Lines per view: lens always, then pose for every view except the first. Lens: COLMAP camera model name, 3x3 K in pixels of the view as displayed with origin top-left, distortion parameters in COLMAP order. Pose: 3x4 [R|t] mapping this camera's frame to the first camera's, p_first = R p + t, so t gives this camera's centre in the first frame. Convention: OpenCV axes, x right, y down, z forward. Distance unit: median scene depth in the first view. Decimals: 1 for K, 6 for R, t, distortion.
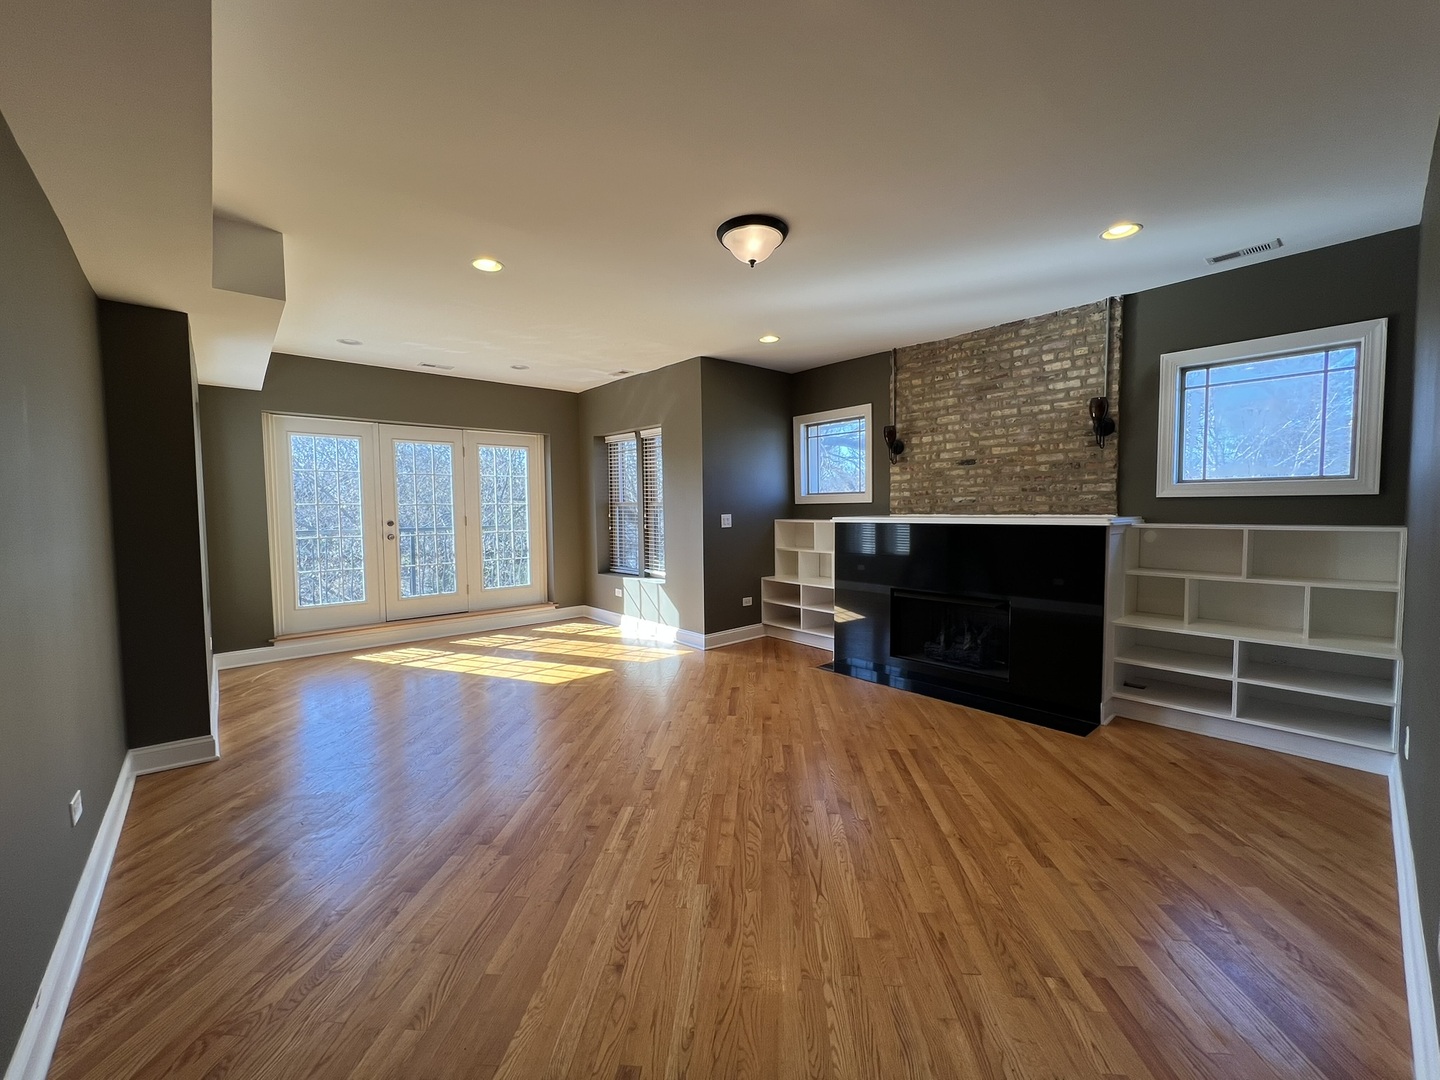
lens RADIAL K [[576.4, 0, 719.5], [0, 576.4, 544.0], [0, 0, 1]] dist [-0.000632, -0.000332]
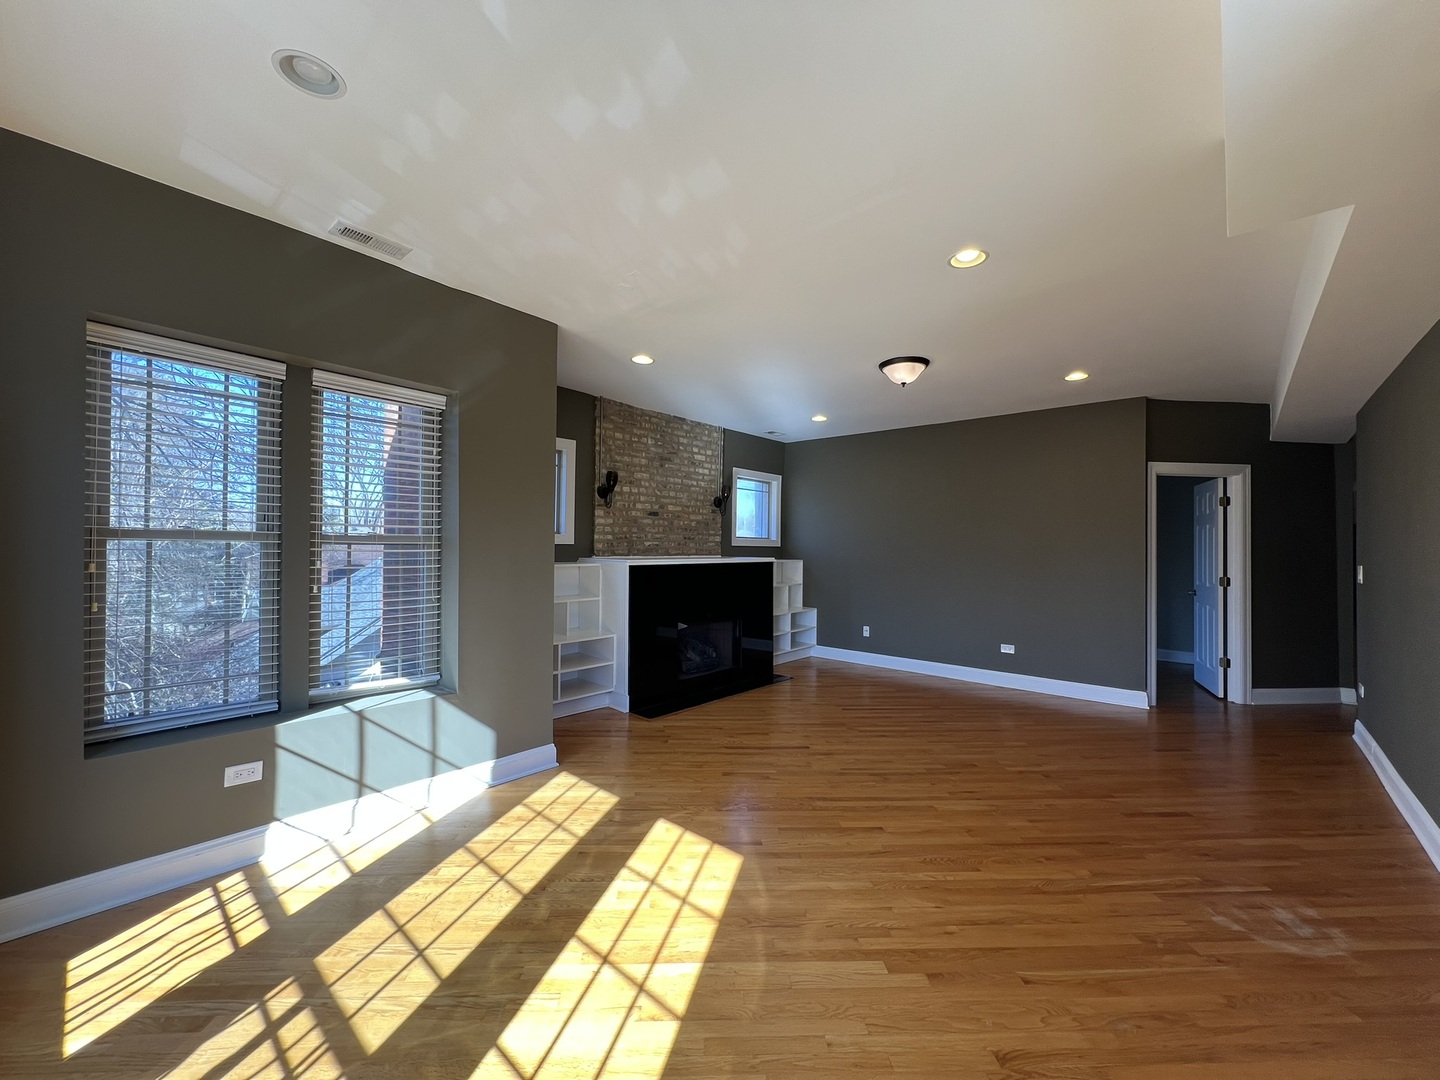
lens RADIAL K [[576.4, 0, 715.3], [0, 576.4, 541.0], [0, 0, 1]] dist [-0.000632, -0.000332]
pose [[-0.124202, 0.017796, 0.992097, -0.789203], [0.052807, 0.998541, -0.011301, -0.061235], [-0.990851, 0.050986, -0.124961, 0.999605]]
